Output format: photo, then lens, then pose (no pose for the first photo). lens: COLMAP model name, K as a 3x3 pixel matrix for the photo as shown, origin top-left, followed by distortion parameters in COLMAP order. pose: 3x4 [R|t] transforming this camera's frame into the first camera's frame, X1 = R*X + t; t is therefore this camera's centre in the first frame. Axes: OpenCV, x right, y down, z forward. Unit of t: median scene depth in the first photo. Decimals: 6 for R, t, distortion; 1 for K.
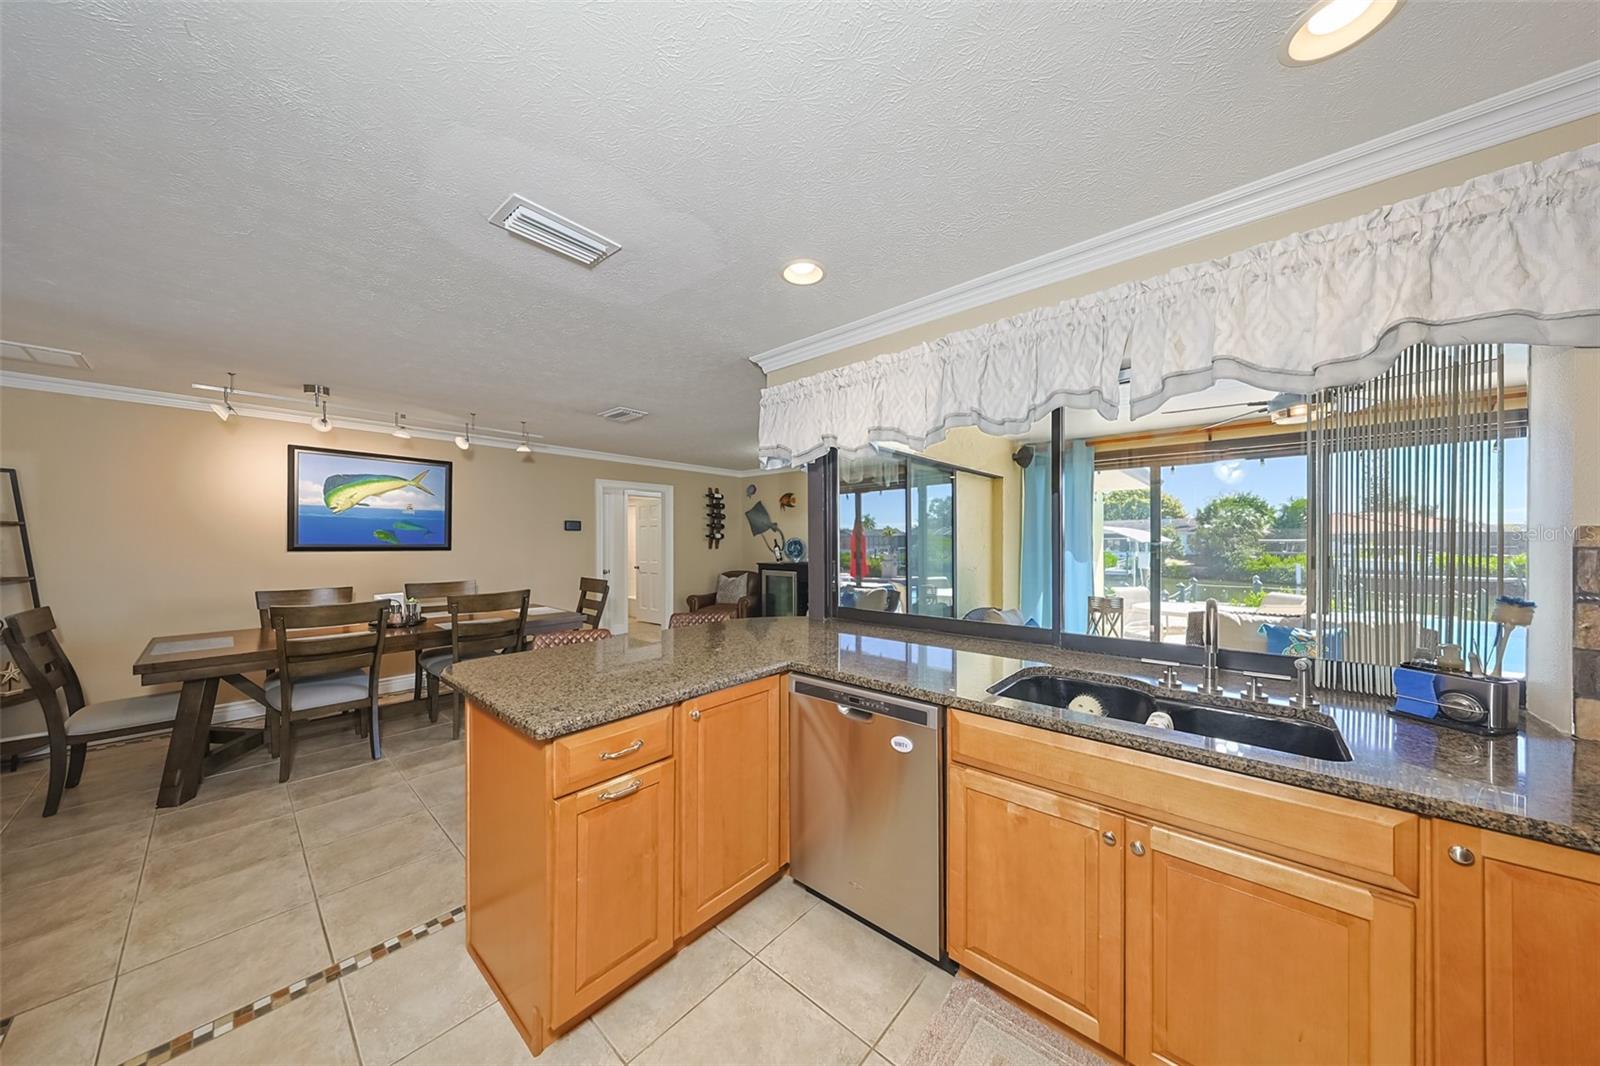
lens RADIAL K [[486.4, 0, 800.2], [0, 486.4, 540.6], [0, 0, 1]] dist [-0.002537, -0.000044]
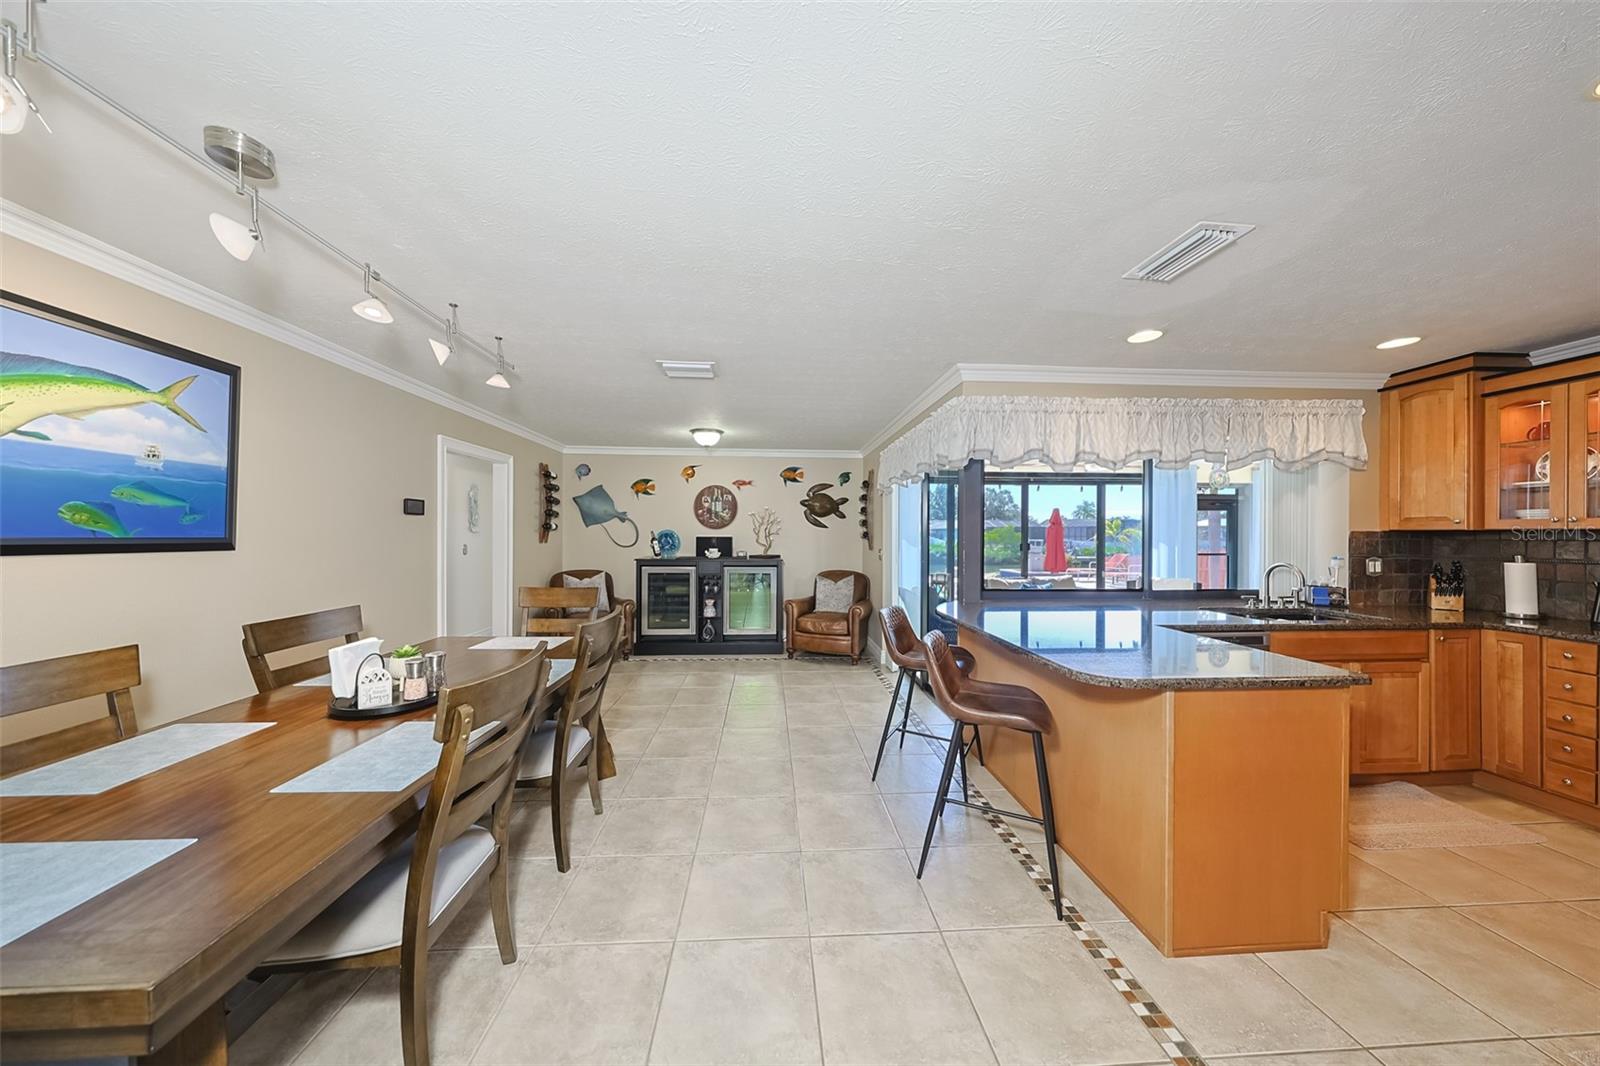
lens RADIAL K [[486.4, 0, 801.1], [0, 486.4, 536.2], [0, 0, 1]] dist [-0.002537, -0.000044]
pose [[0.733336, 0.000225, 0.679867, -0.665119], [-0.003127, 0.999990, 0.003042, 0.004264], [-0.679860, -0.004357, 0.733329, 0.269879]]
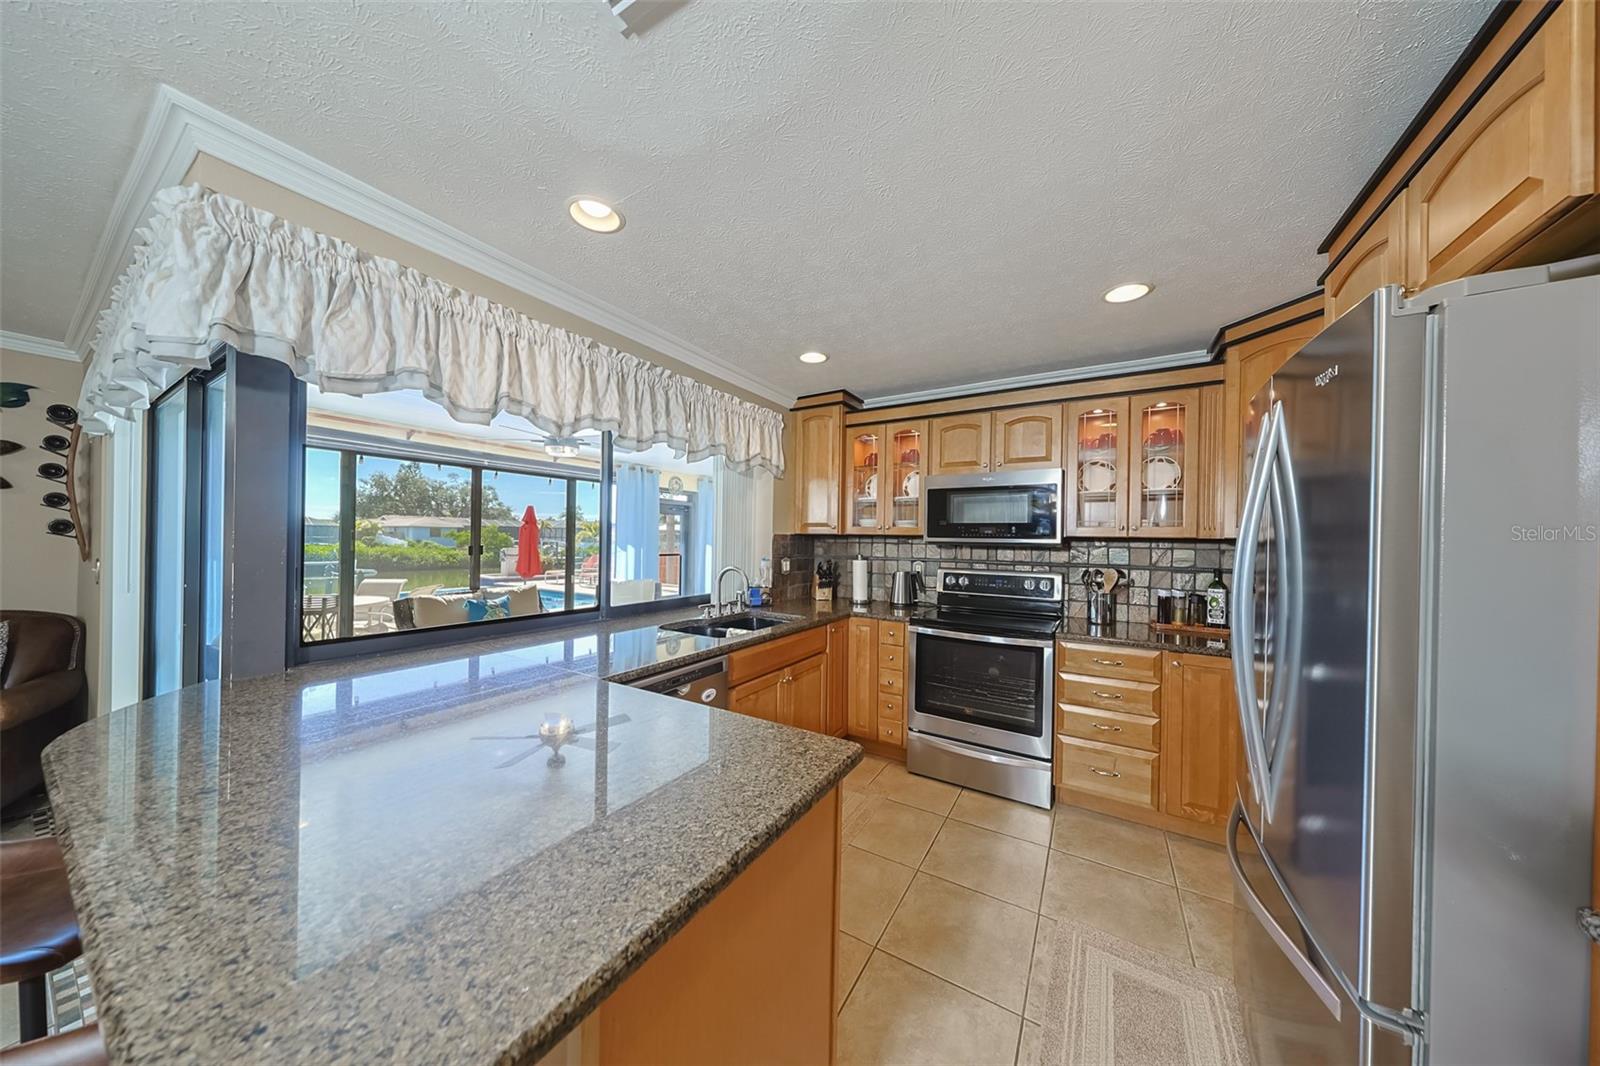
lens RADIAL K [[486.4, 0, 794.9], [0, 486.4, 539.6], [0, 0, 1]] dist [-0.002537, -0.000044]
pose [[-0.133580, -0.000524, 0.991038, -0.336696], [-0.016555, 0.999862, -0.001703, 0.005940], [-0.990900, -0.016634, -0.133570, 0.315236]]
